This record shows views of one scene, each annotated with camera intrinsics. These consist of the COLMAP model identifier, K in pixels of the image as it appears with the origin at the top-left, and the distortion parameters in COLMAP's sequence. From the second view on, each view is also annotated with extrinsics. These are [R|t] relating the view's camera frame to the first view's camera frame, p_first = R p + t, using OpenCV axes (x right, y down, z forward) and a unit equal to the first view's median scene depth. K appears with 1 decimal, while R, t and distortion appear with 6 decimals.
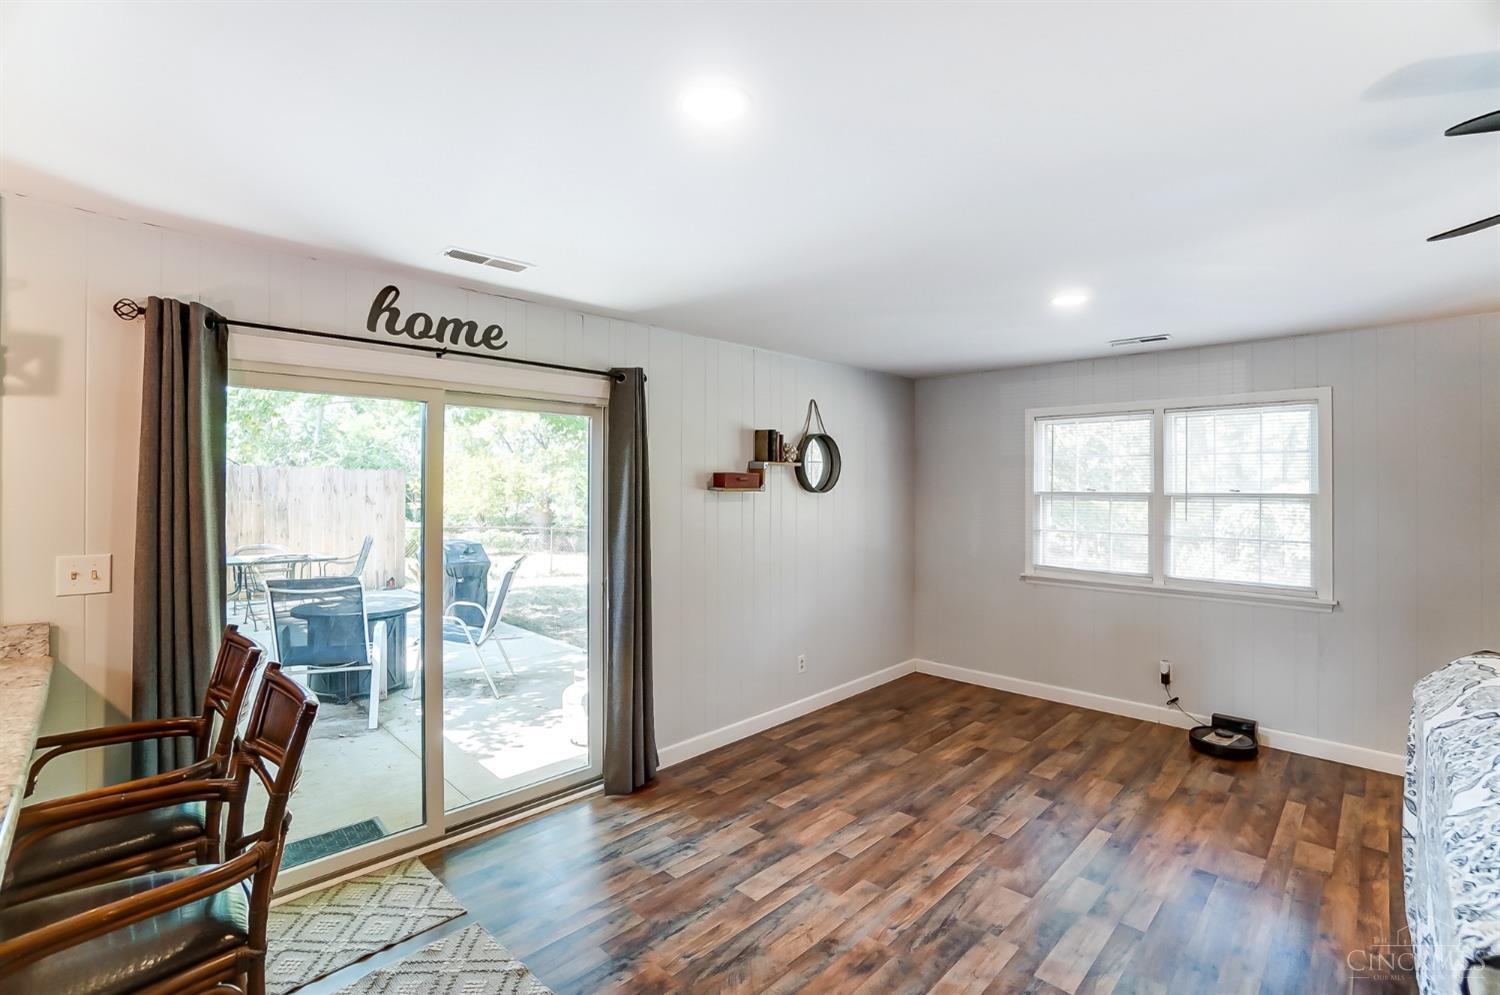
lens RADIAL K [[673.6, 0, 745.5], [0, 673.6, 482.4], [0, 0, 1]] dist [-0.061525, 0.021884]
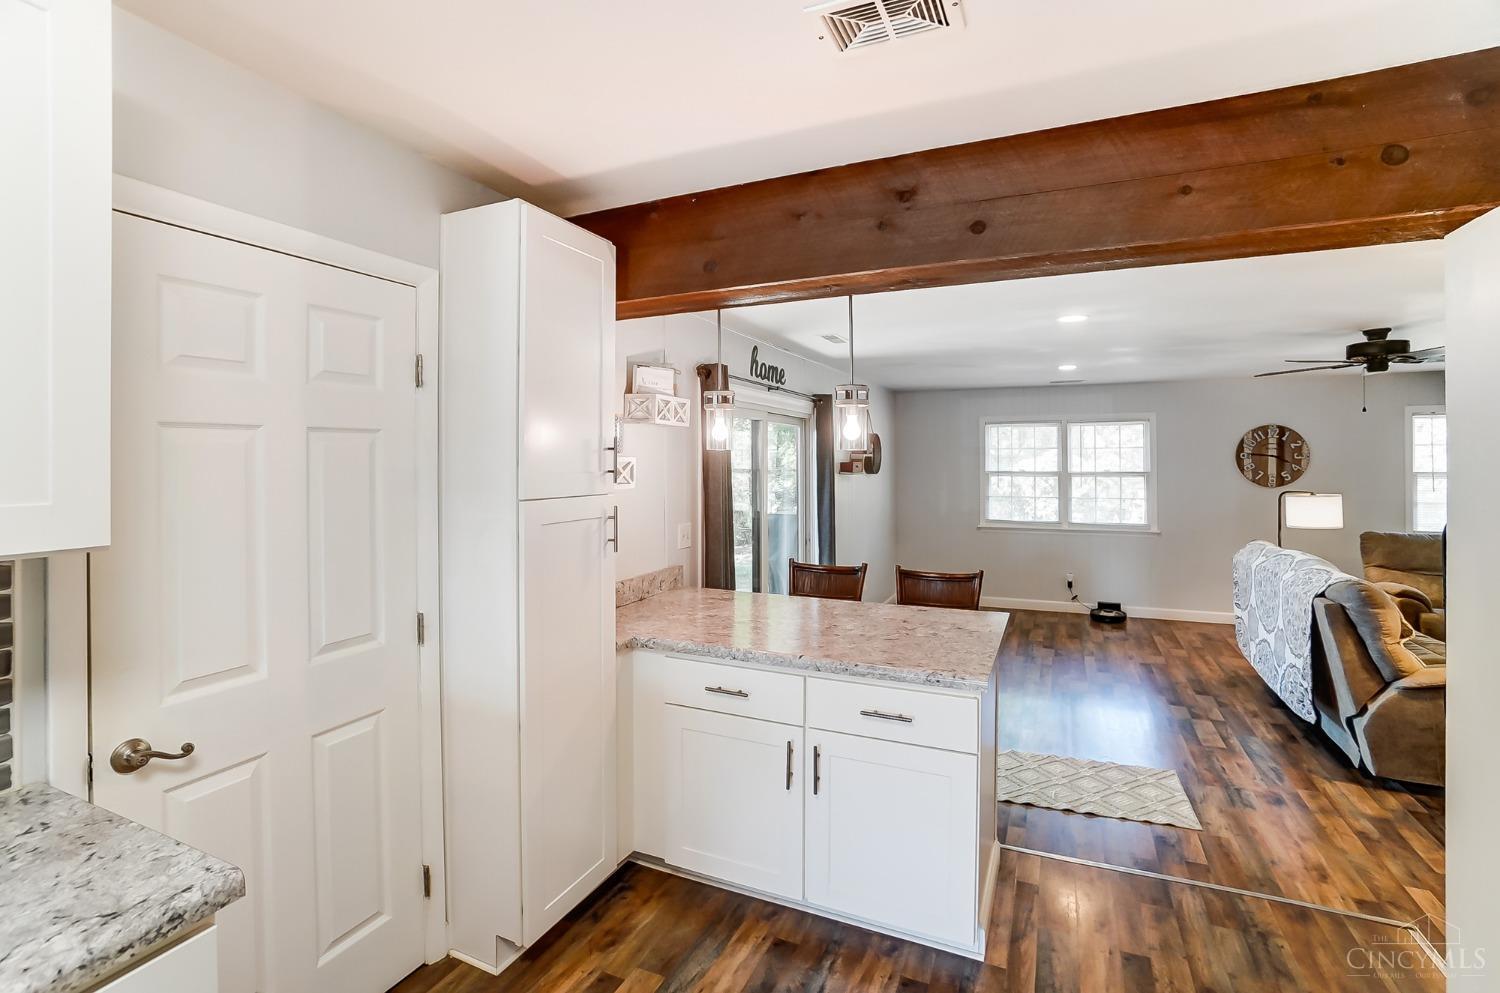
lens RADIAL K [[687.4, 0, 754.8], [0, 687.4, 454.0], [0, 0, 1]] dist [-0.060061, 0.019104]
pose [[0.935429, -0.004003, 0.353492, -1.012545], [0.006145, 0.999969, -0.004937, -0.035744], [-0.353461, 0.006791, 0.935425, -0.452958]]
